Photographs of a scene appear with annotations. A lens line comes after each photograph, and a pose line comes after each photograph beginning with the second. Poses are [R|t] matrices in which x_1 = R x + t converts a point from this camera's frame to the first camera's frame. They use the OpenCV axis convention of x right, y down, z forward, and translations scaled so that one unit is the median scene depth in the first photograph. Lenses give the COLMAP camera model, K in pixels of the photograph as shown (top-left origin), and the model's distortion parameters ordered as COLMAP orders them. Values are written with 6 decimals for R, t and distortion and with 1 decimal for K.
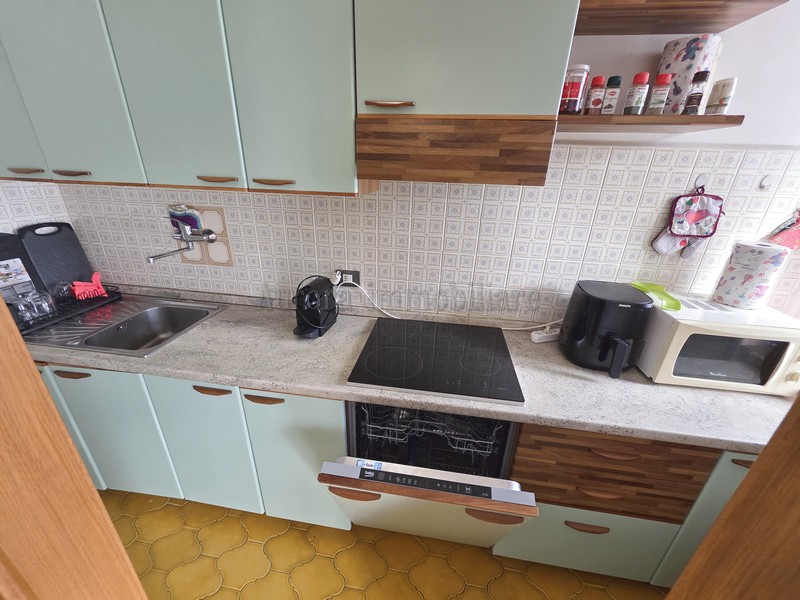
lens RADIAL K [[317.4, 0, 399.5], [0, 317.4, 300.5], [0, 0, 1]] dist [-0.001506, -0.000108]
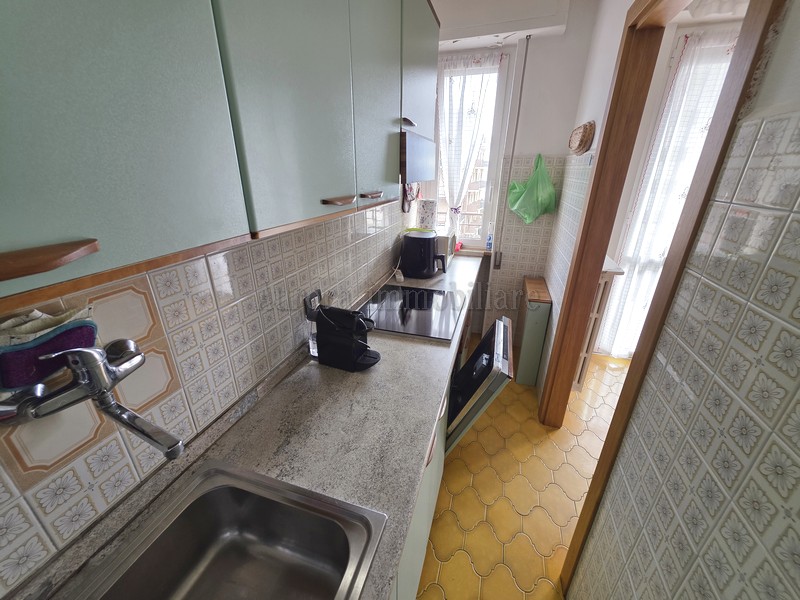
lens RADIAL K [[317.4, 0, 399.5], [0, 317.4, 300.5], [0, 0, 1]] dist [-0.001506, -0.000108]
pose [[0.158801, -0.405744, 0.900086, -0.988393], [0.380405, 0.866413, 0.323450, -0.291237], [-0.911084, 0.291032, 0.291934, 0.590841]]
